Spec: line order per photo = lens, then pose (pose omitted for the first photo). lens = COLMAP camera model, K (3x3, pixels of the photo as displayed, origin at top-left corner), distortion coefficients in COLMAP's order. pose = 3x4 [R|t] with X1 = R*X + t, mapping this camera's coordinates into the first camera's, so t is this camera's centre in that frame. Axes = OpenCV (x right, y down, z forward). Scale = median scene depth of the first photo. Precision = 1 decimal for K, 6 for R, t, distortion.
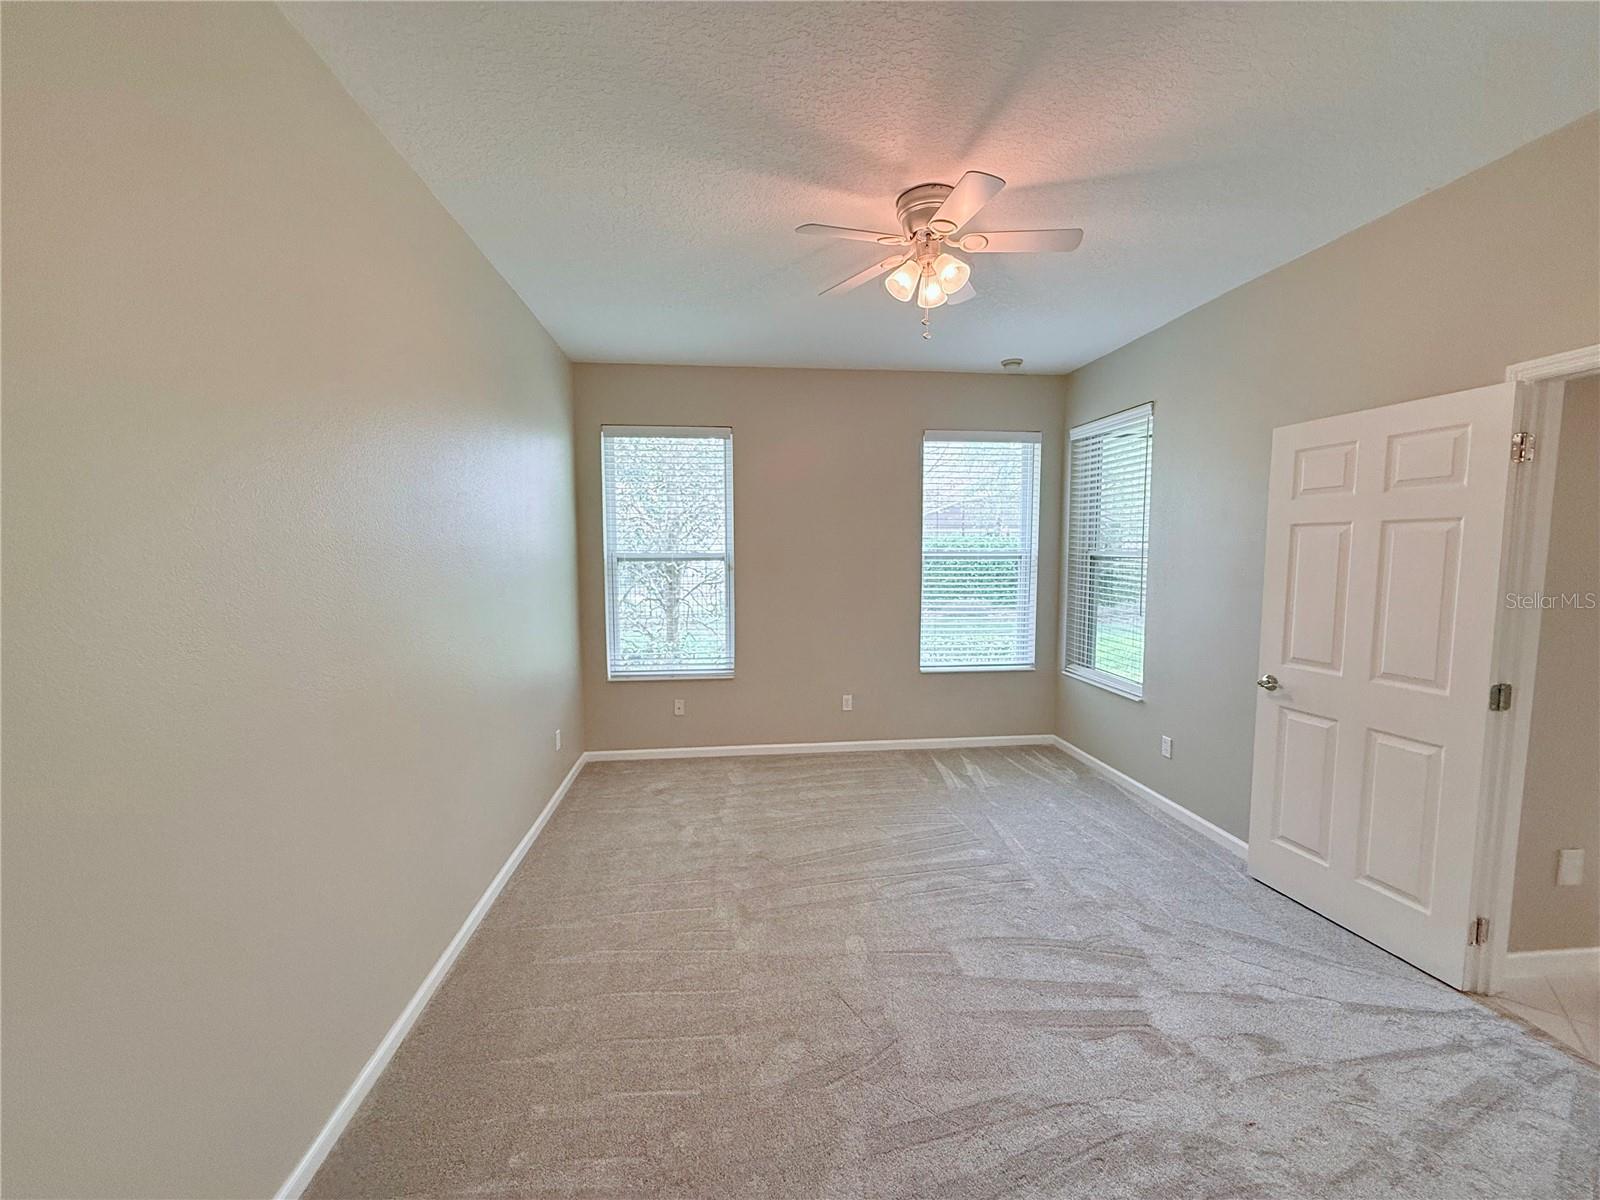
lens RADIAL K [[635.2, 0, 790.2], [0, 635.2, 594.6], [0, 0, 1]] dist [-0.000603, 0.000012]
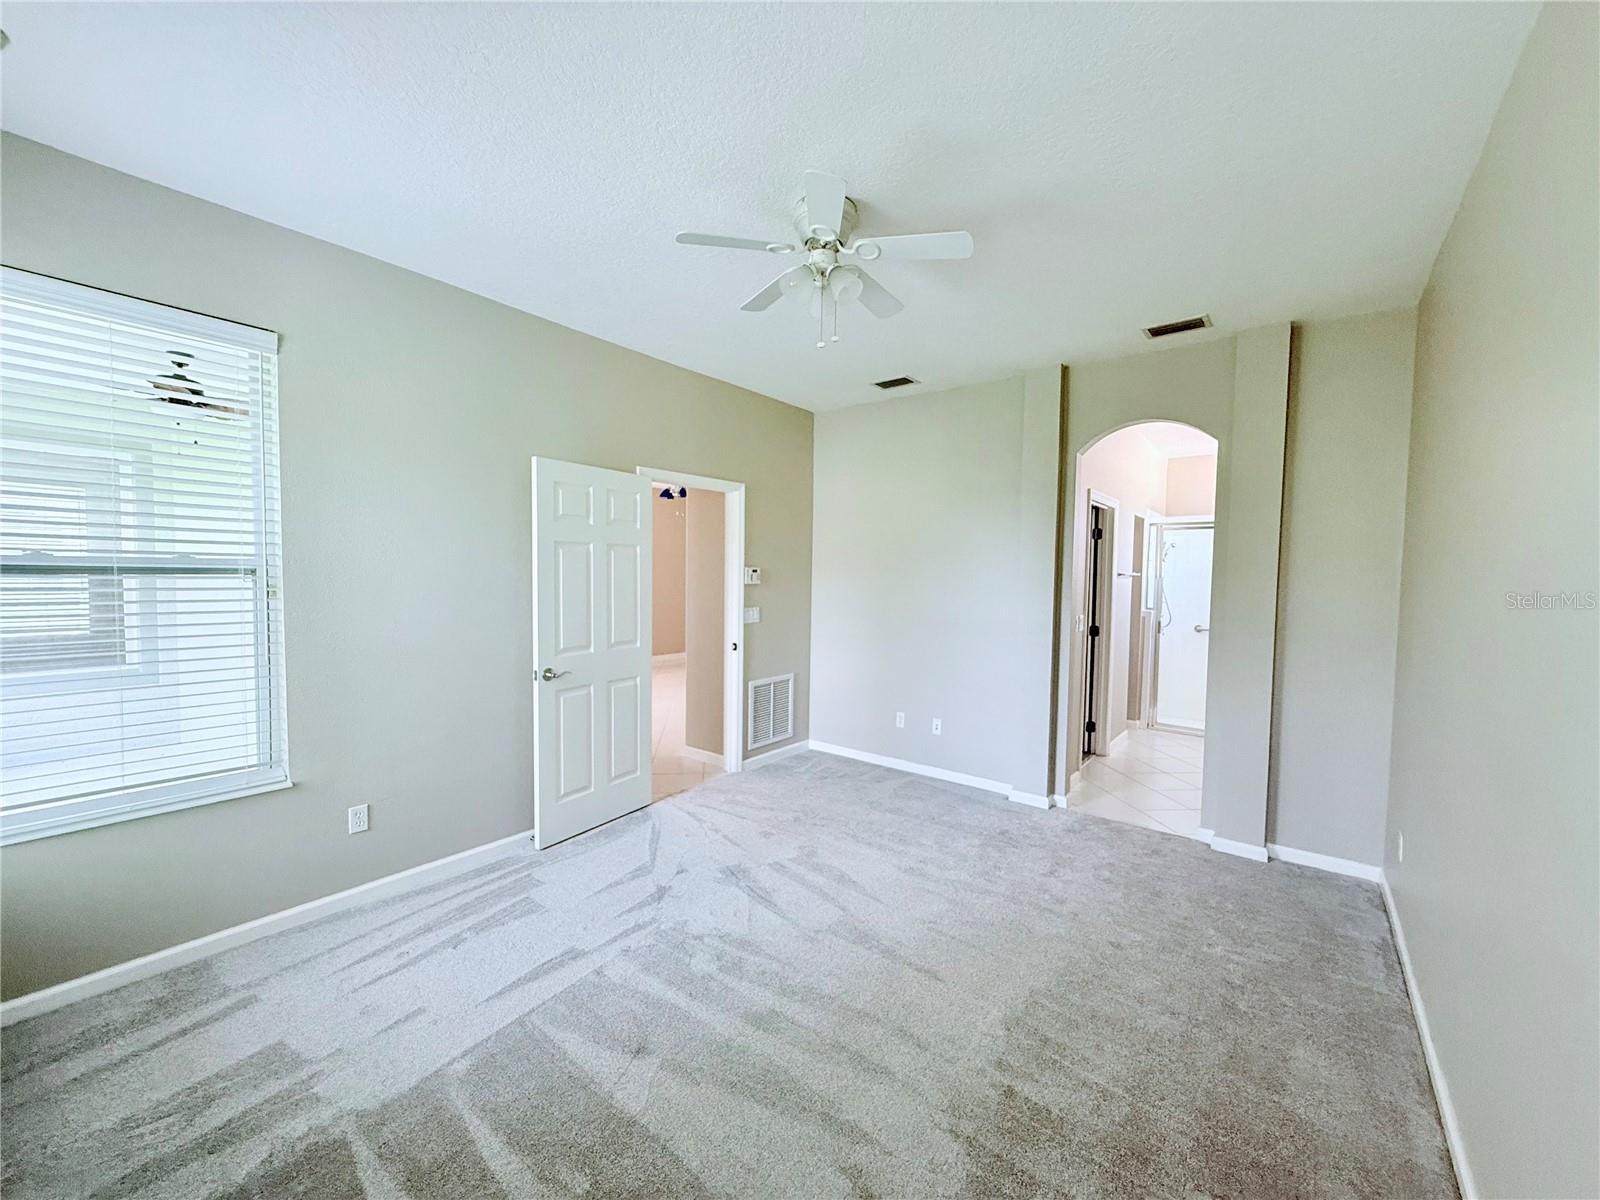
lens RADIAL K [[635.2, 0, 802.6], [0, 635.2, 602.5], [0, 0, 1]] dist [-0.000603, 0.000012]
pose [[-0.708791, -0.053043, 0.703422, -0.472428], [0.031208, 0.993835, 0.106389, -0.124871], [-0.704728, 0.097360, -0.702766, 1.746915]]
